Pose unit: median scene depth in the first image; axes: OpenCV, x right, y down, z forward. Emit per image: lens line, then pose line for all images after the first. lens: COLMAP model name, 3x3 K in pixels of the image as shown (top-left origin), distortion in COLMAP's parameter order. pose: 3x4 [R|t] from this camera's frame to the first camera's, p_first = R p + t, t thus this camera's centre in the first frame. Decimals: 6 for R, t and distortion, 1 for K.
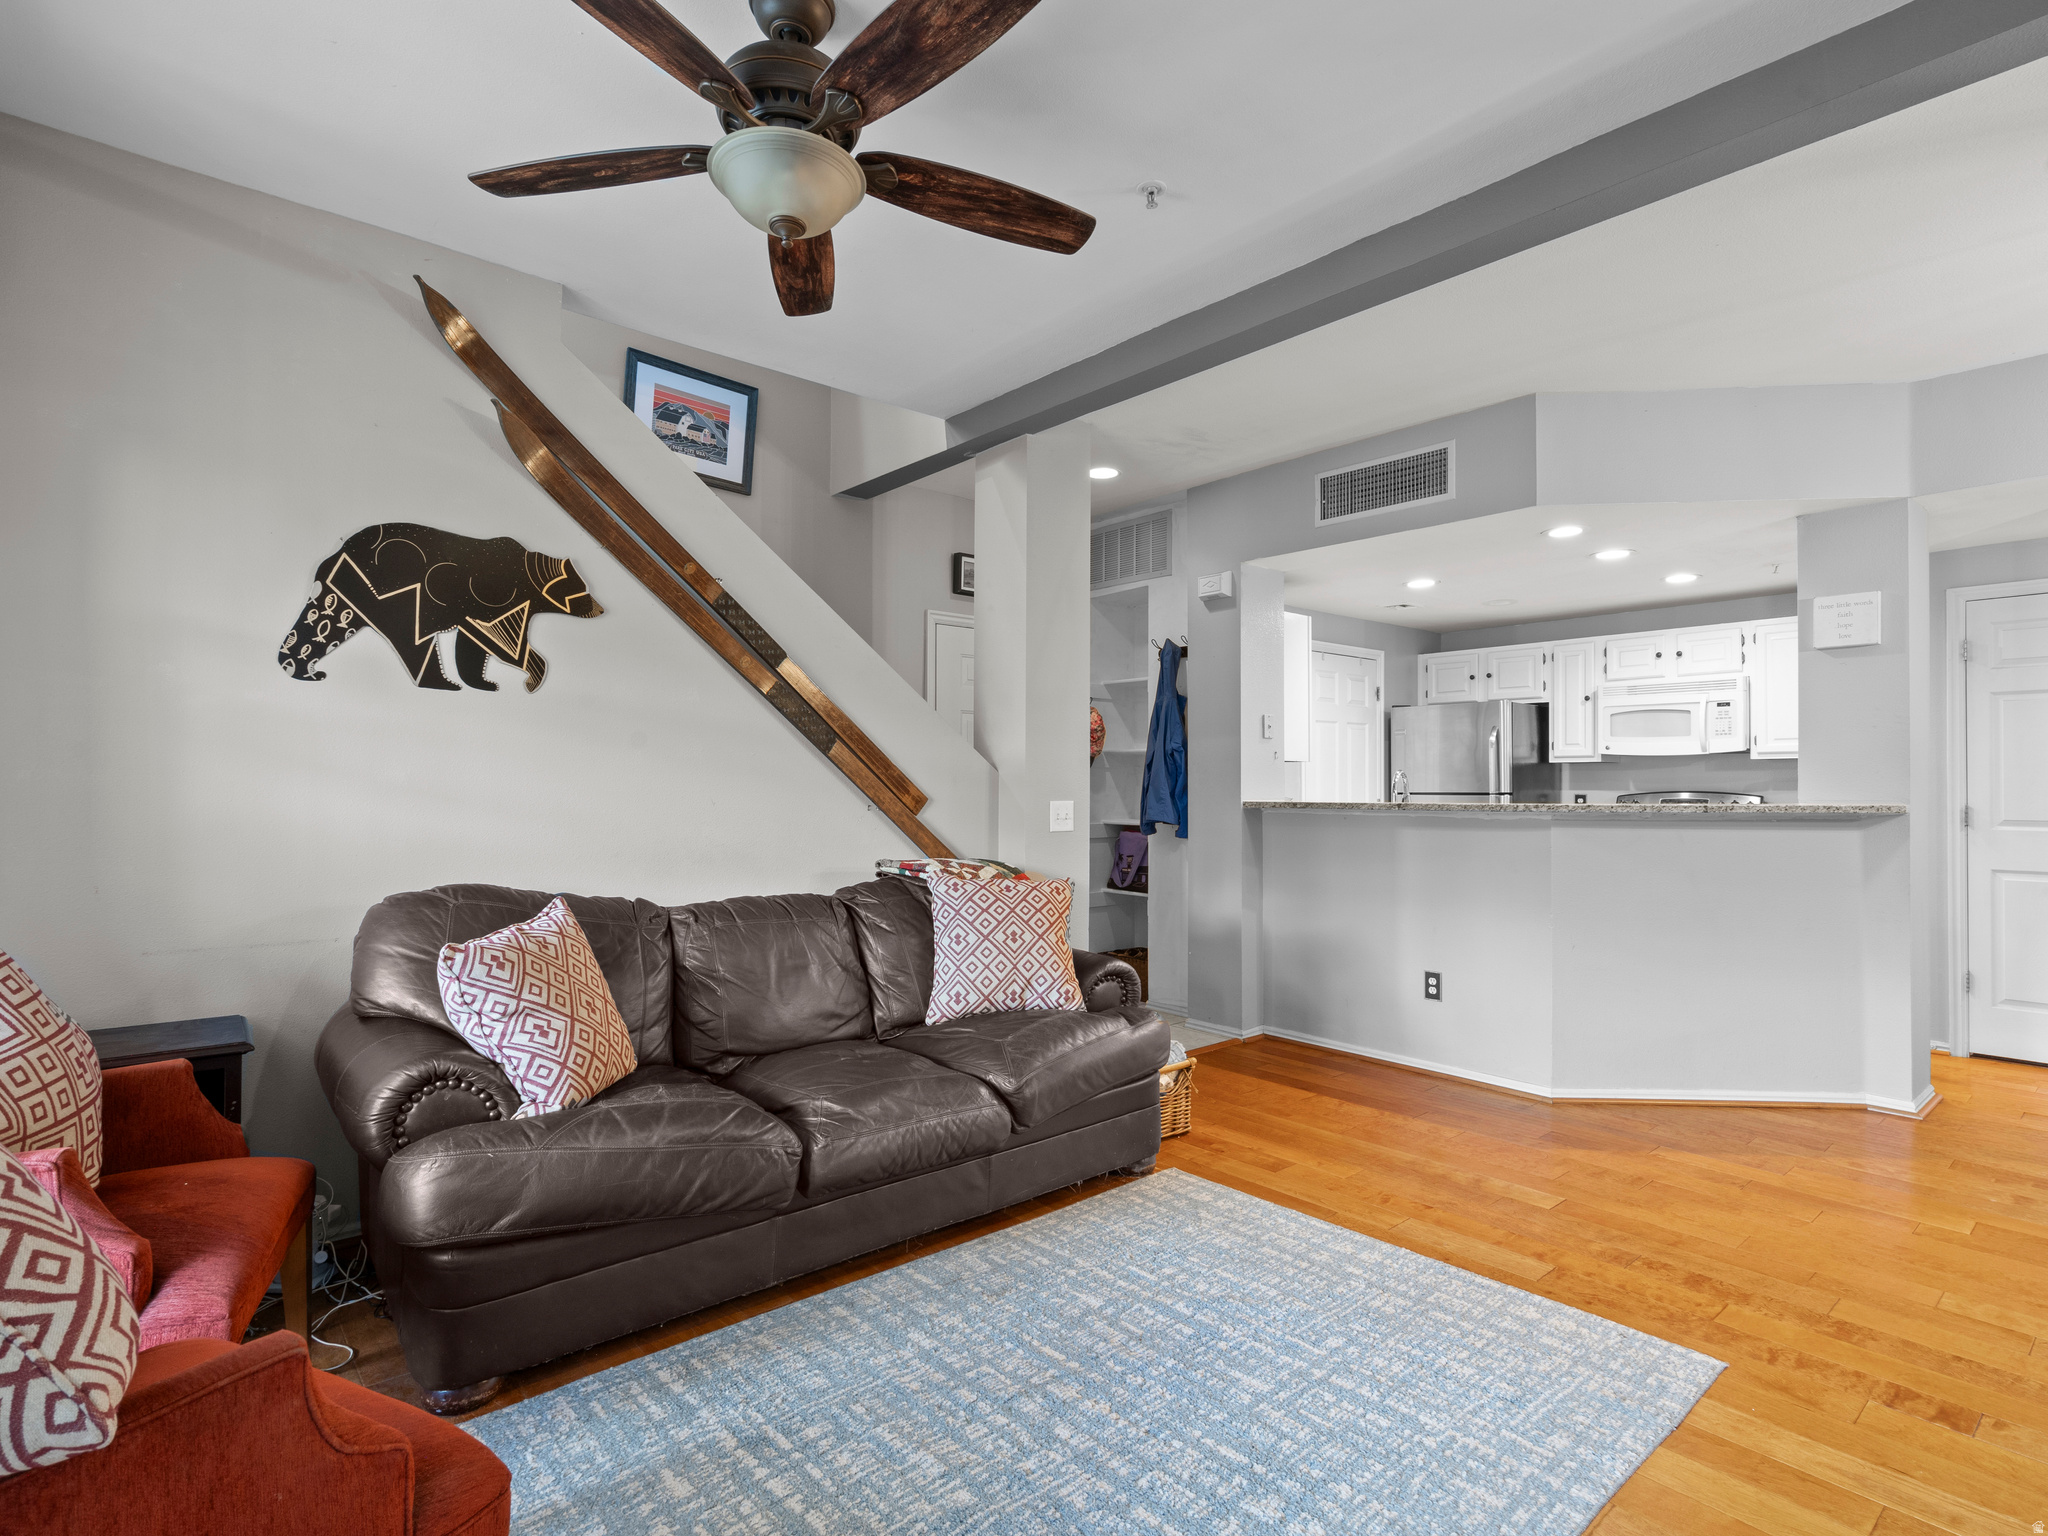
lens RADIAL K [[1047.6, 0, 1020.7], [0, 1047.6, 771.3], [0, 0, 1]] dist [-0.010493, 0.005981]
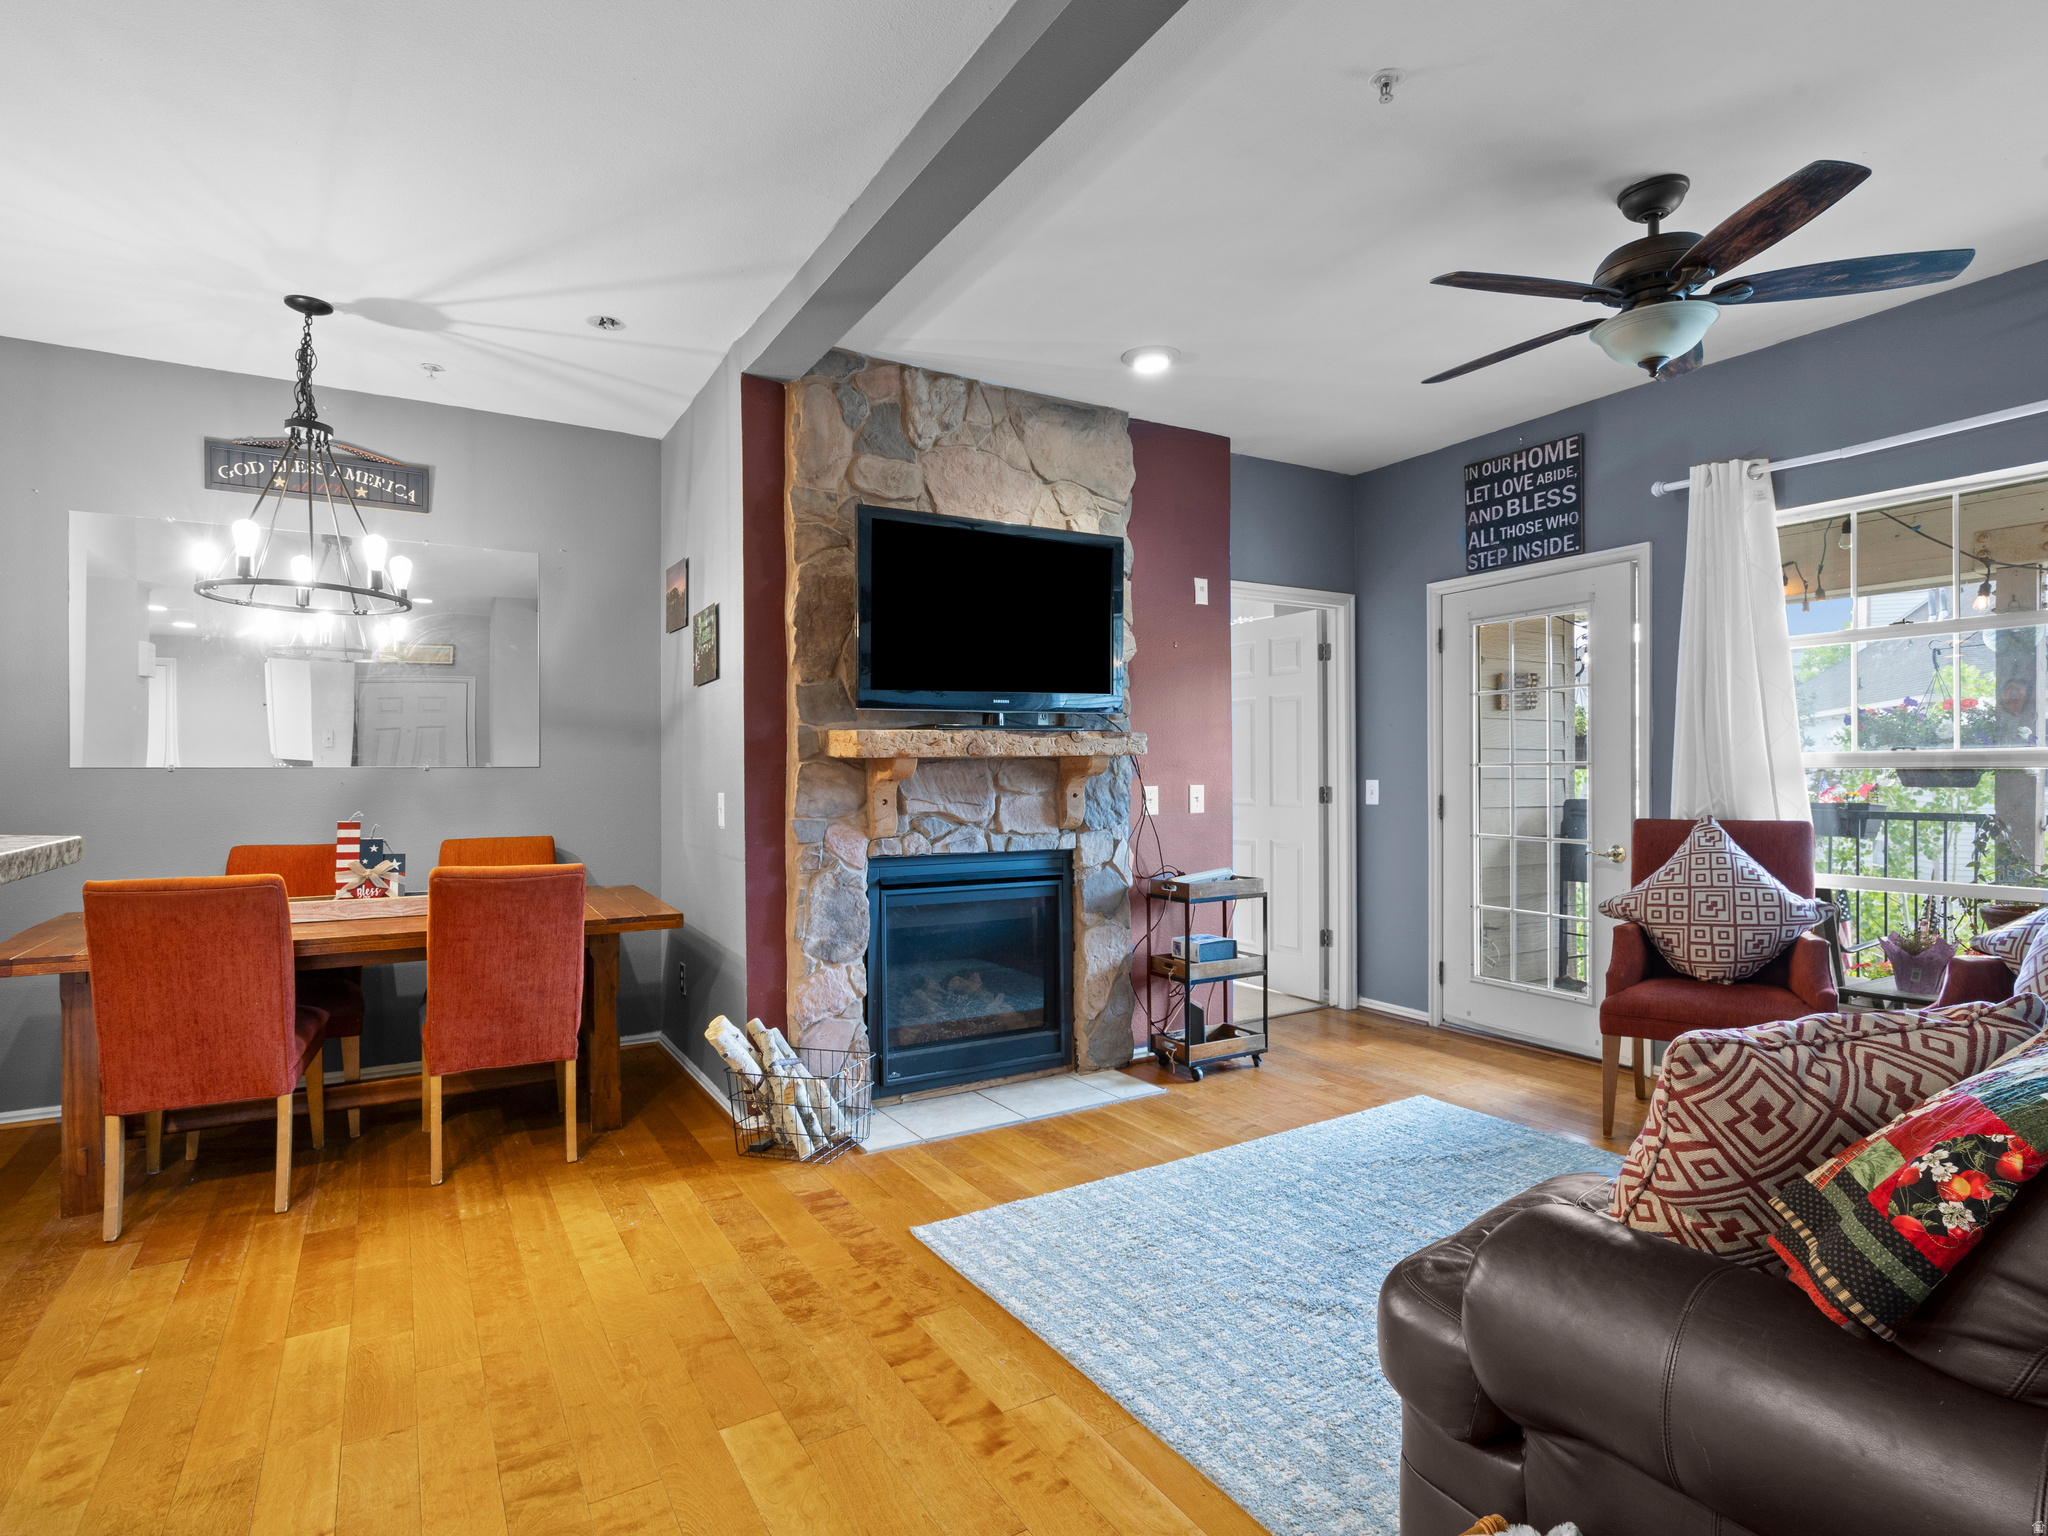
lens RADIAL K [[1047.6, 0, 1011.2], [0, 1047.6, 769.4], [0, 0, 1]] dist [-0.010493, 0.005981]
pose [[-0.985045, 0.002938, 0.172271, 0.201147], [-0.000115, 0.999843, -0.017713, 0.019018], [-0.172296, -0.017468, -0.984890, 1.342671]]
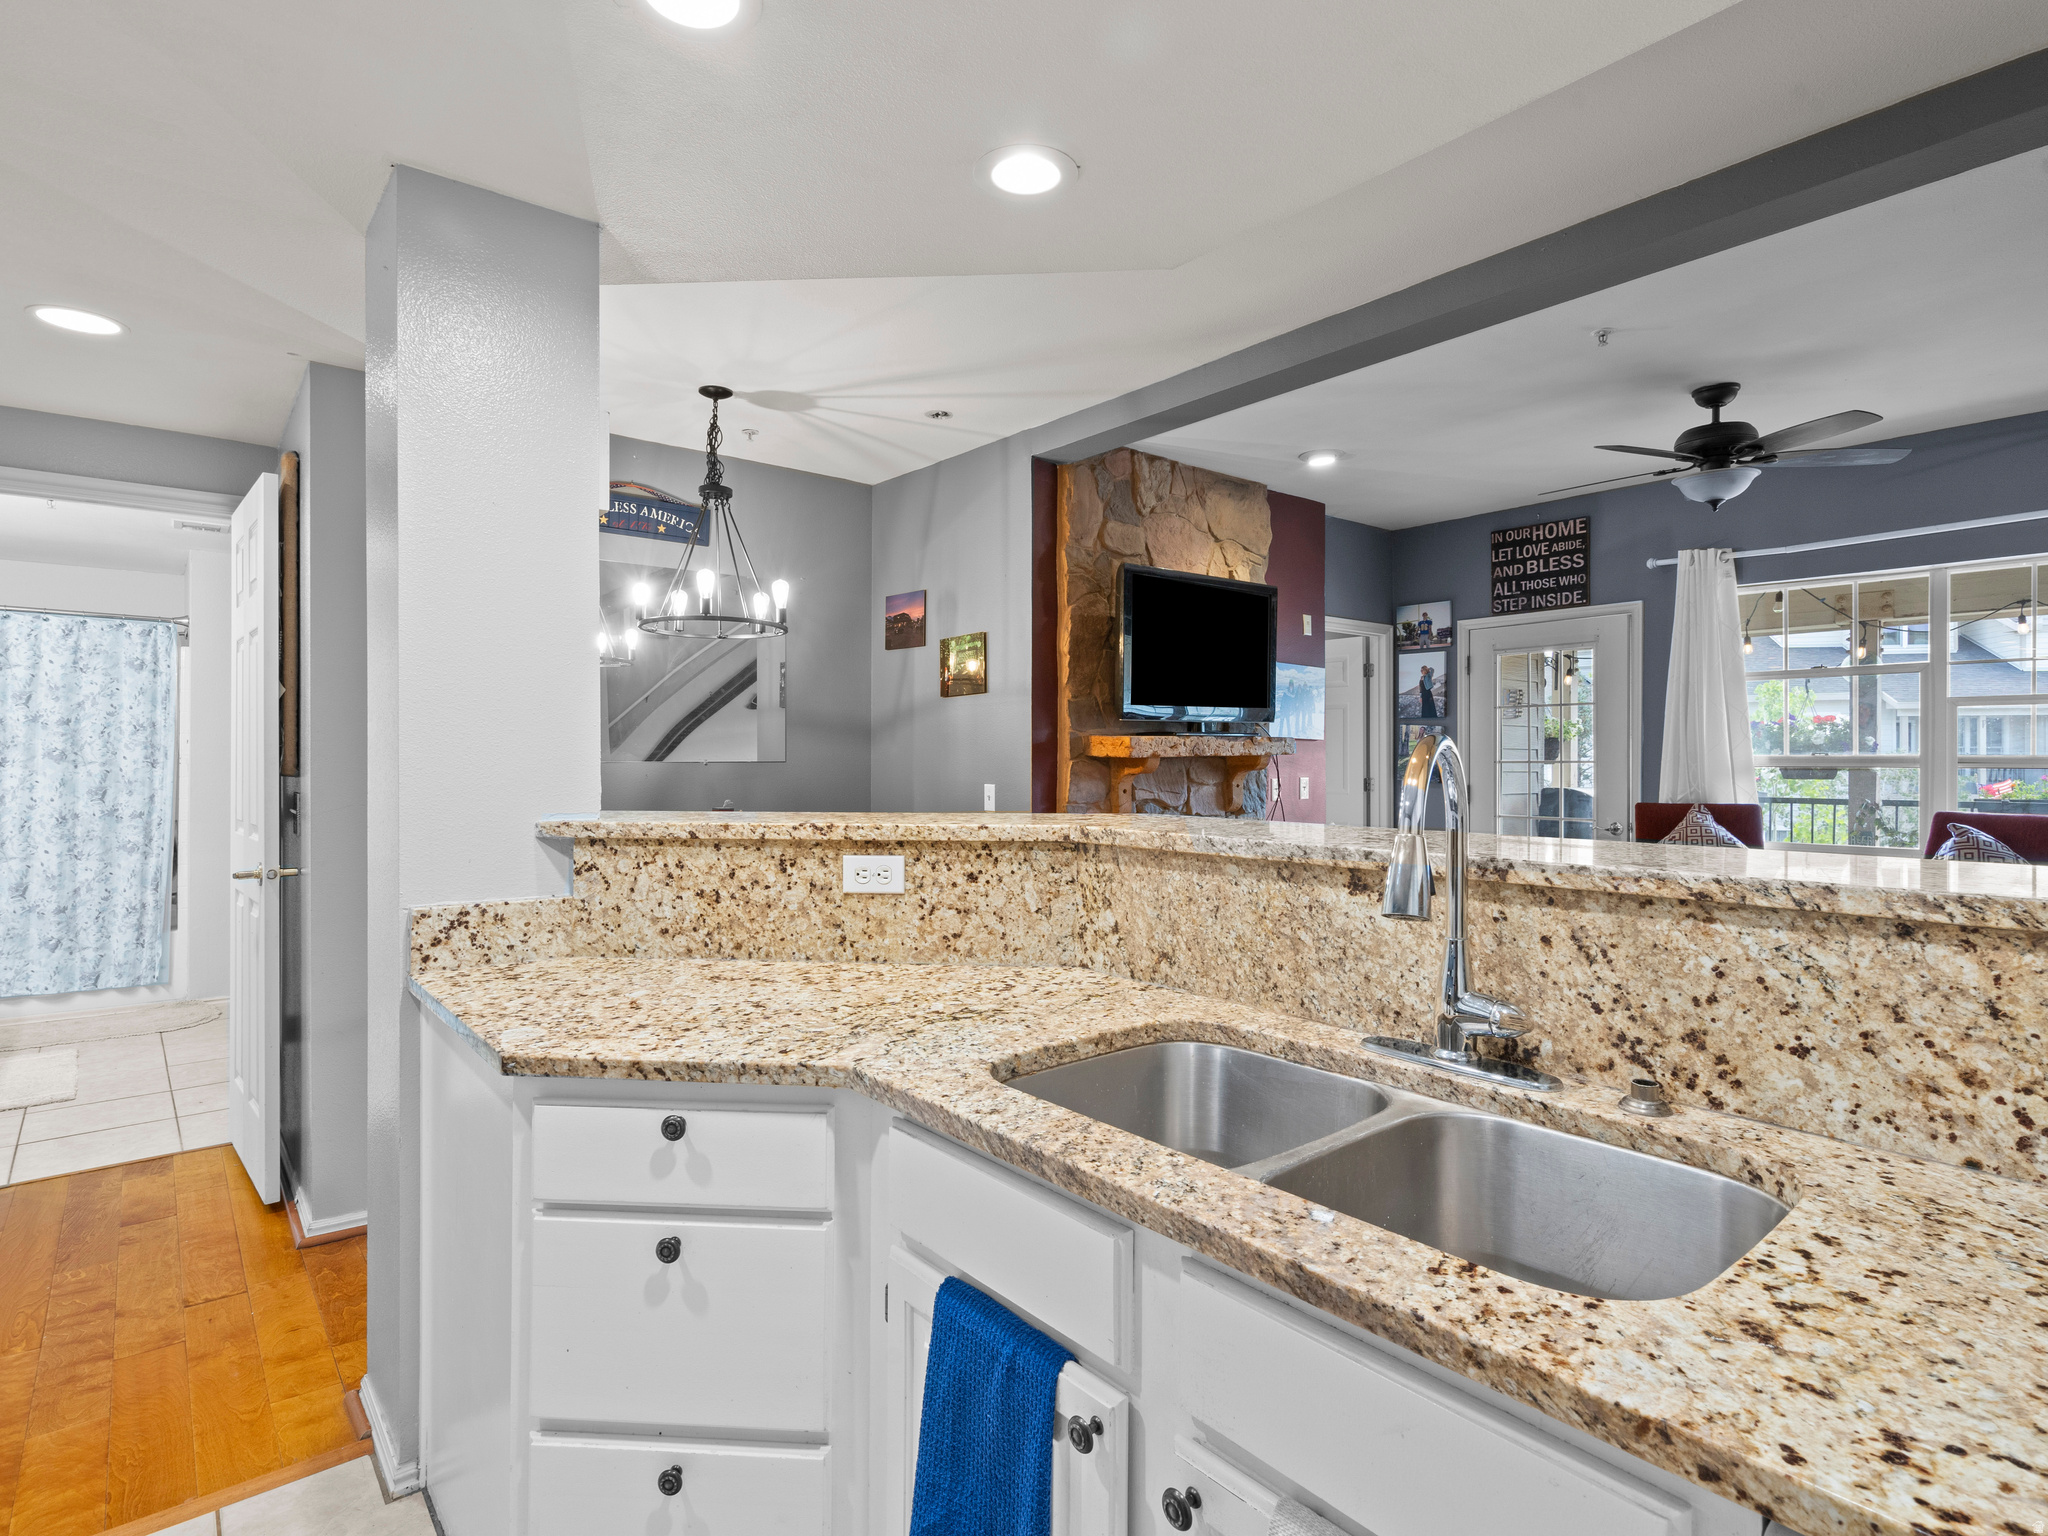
lens RADIAL K [[1047.6, 0, 1010.2], [0, 1047.6, 755.3], [0, 0, 1]] dist [-0.010493, 0.005981]
pose [[-0.999819, -0.000868, 0.018982, 0.615621], [-0.001201, 0.999846, -0.017512, 0.010692], [-0.018964, -0.017531, -0.999666, 1.673150]]
